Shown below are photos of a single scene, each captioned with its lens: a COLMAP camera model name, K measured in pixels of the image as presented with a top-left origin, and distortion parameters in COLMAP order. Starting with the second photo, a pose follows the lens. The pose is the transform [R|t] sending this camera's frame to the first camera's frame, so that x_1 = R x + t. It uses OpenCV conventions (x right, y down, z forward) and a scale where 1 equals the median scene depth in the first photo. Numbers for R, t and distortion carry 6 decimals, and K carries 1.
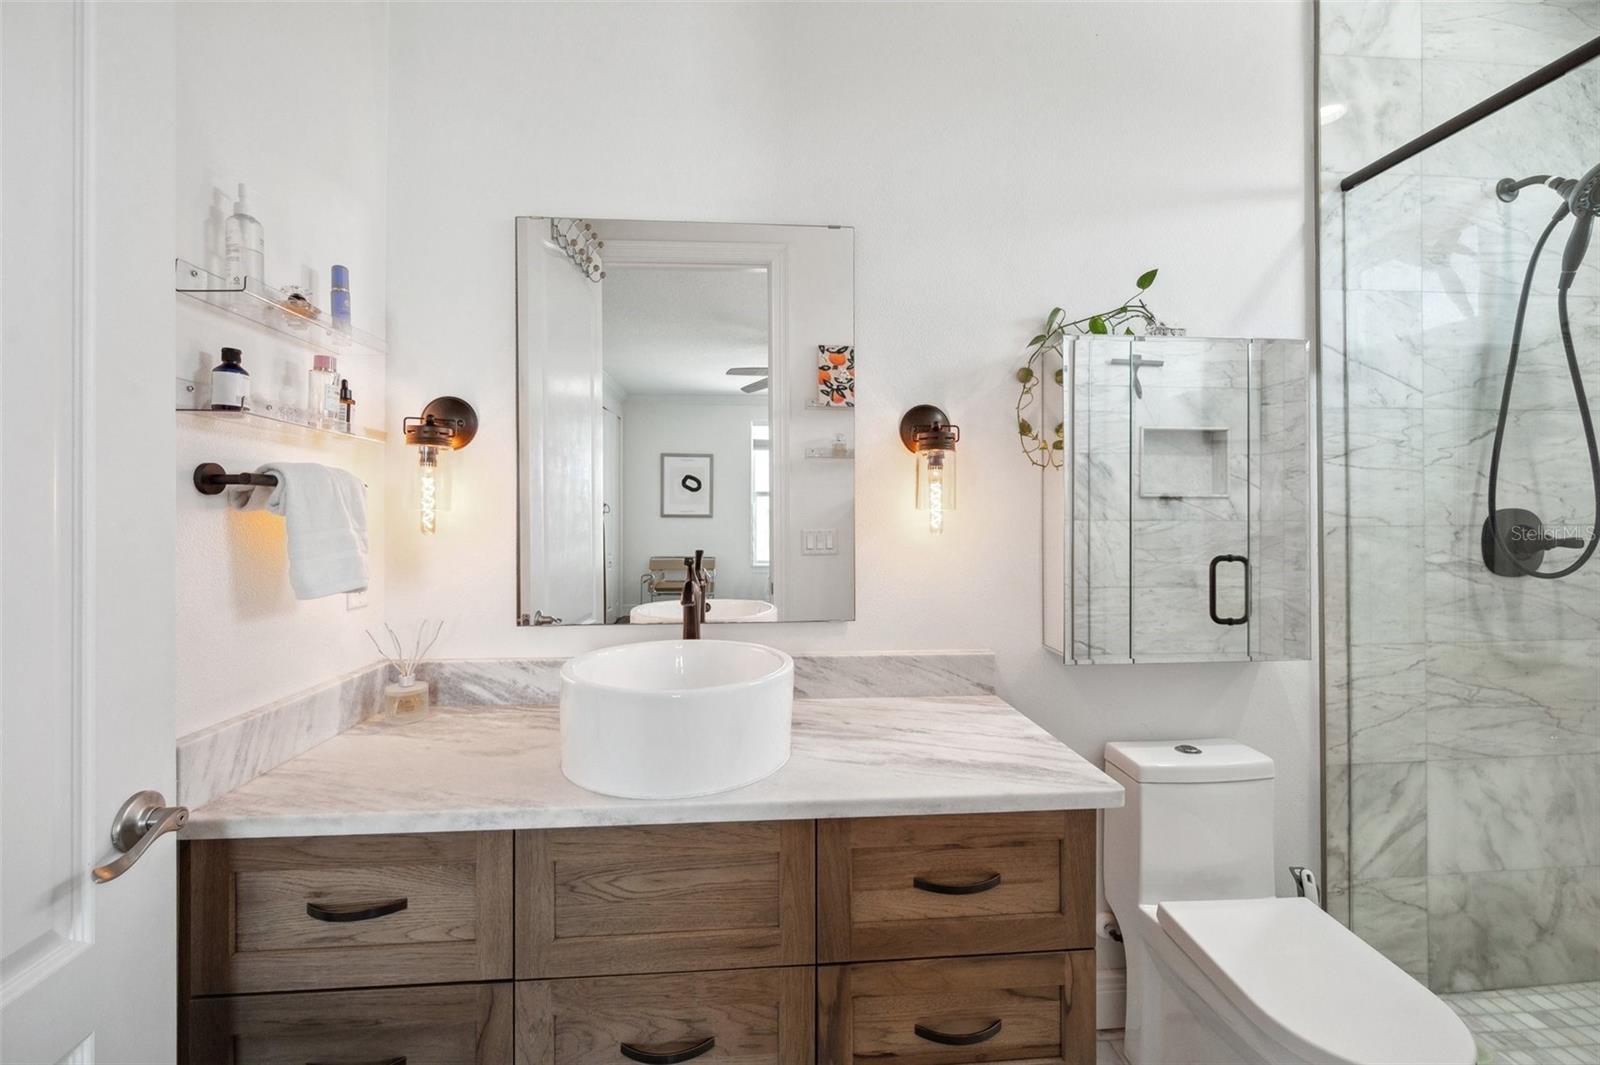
lens RADIAL K [[642.9, 0, 801.9], [0, 642.9, 525.5], [0, 0, 1]] dist [-0.002743, -0.001406]
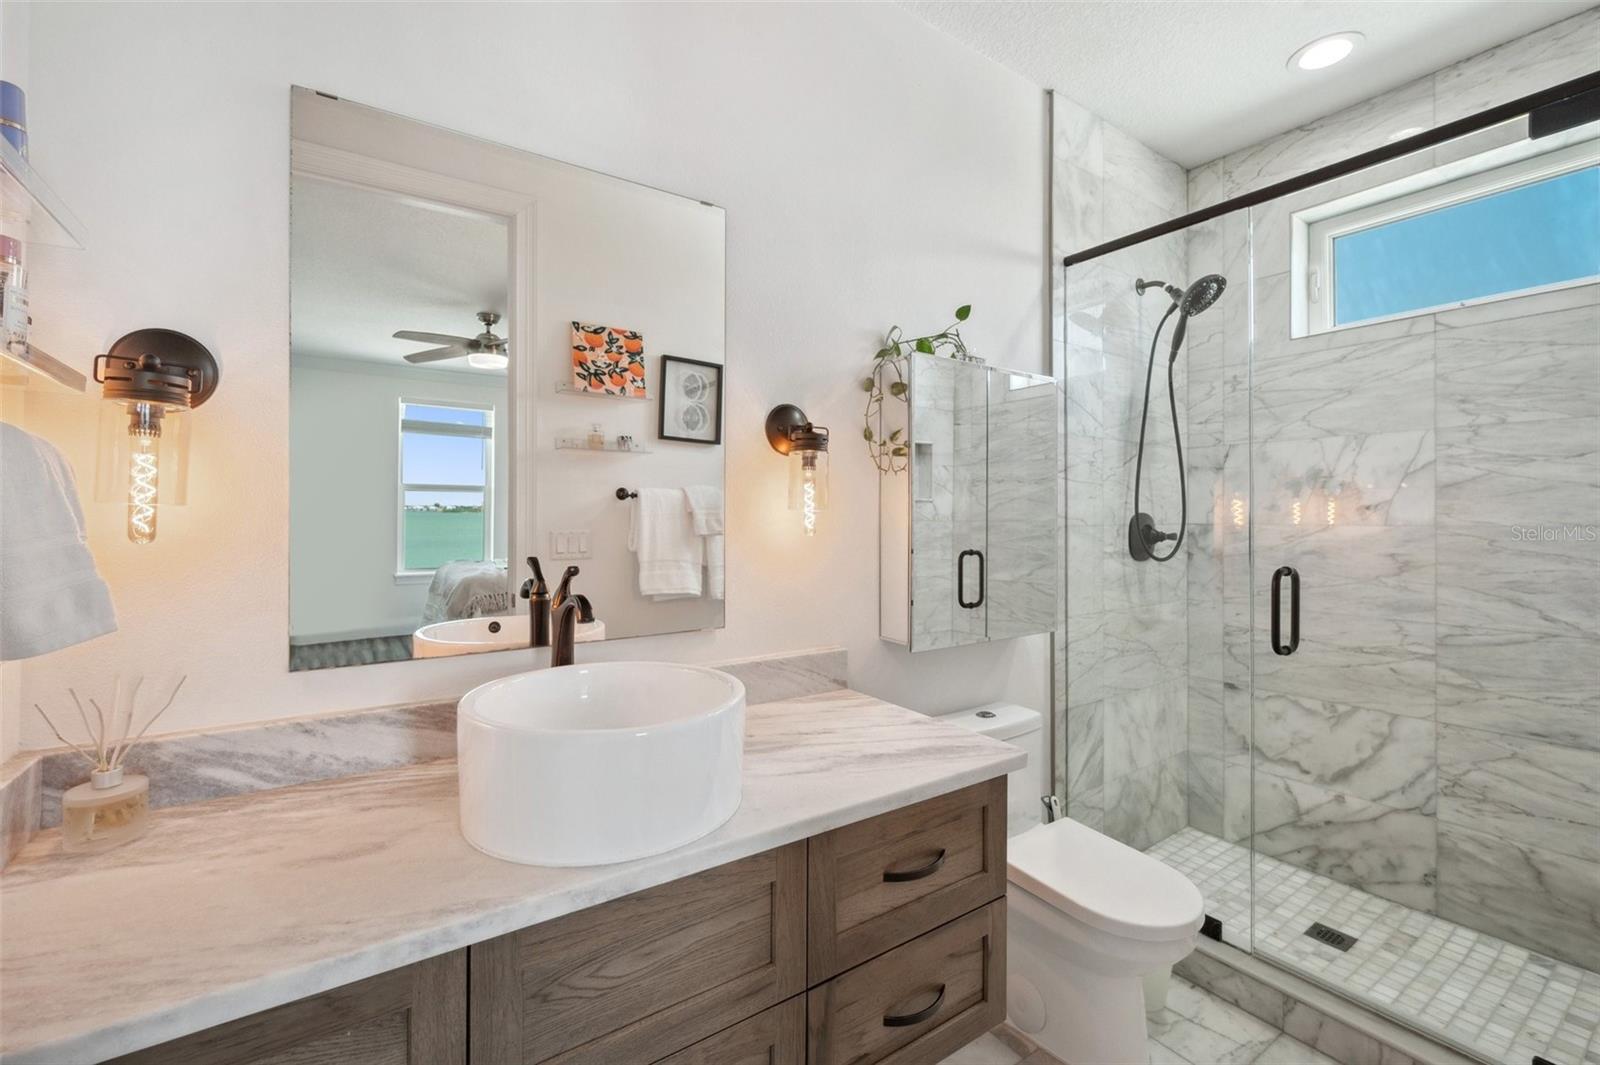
lens RADIAL K [[670.7, 0, 798.1], [0, 670.7, 524.8], [0, 0, 1]] dist [-0.004961, -0.000235]
pose [[0.870178, -0.002017, 0.492734, -0.306702], [0.002268, 0.999997, 0.000090, -0.001944], [-0.492733, 0.001039, 0.870180, 0.094441]]
